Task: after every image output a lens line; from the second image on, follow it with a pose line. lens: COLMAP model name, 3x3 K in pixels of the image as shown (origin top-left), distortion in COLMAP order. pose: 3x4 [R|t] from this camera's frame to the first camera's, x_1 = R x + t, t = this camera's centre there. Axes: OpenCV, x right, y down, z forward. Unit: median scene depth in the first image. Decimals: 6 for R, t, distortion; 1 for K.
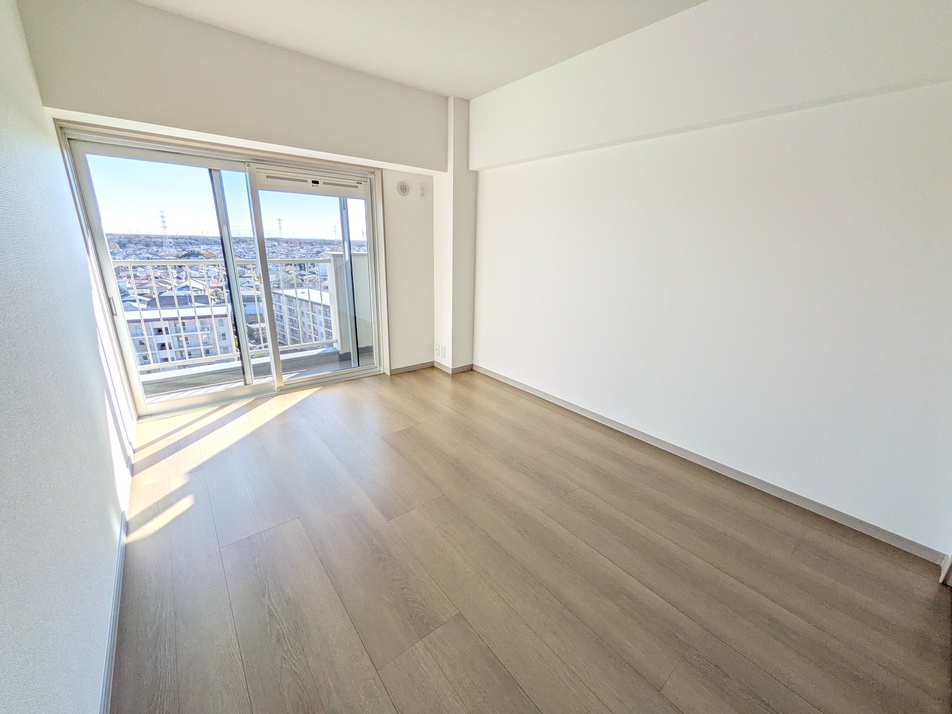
lens RADIAL K [[377.8, 0, 474.3], [0, 377.8, 356.6], [0, 0, 1]] dist [-0.003860, -0.000205]
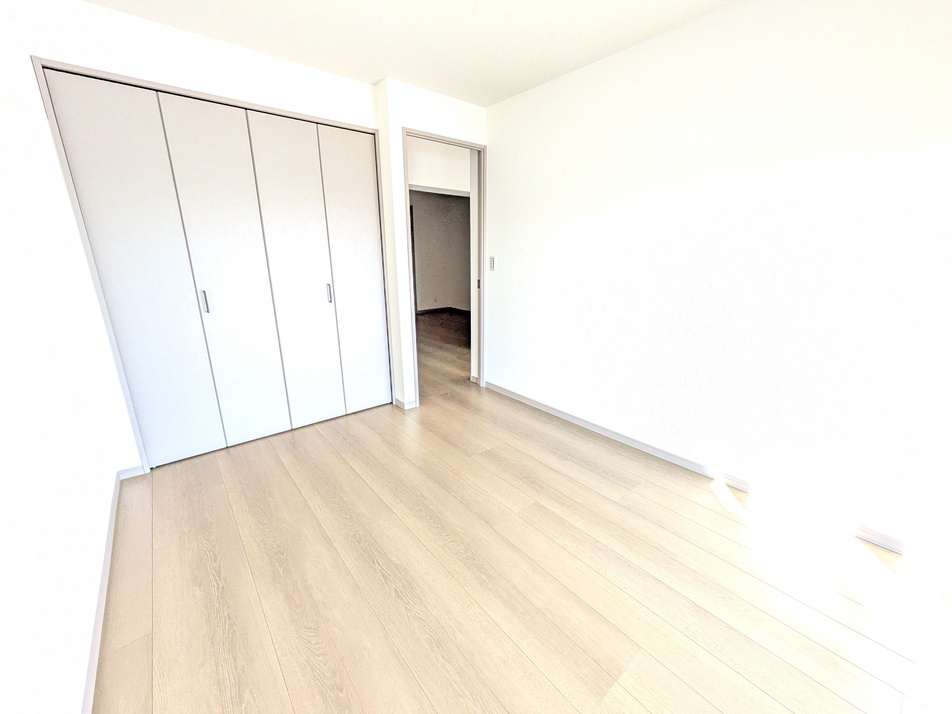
lens RADIAL K [[377.8, 0, 474.8], [0, 377.8, 357.1], [0, 0, 1]] dist [-0.003860, -0.000205]
pose [[-0.999702, -0.017880, -0.016611, -0.016681], [-0.023998, 0.843999, 0.535808, -0.517697], [0.004440, 0.536047, -0.844177, 1.664147]]
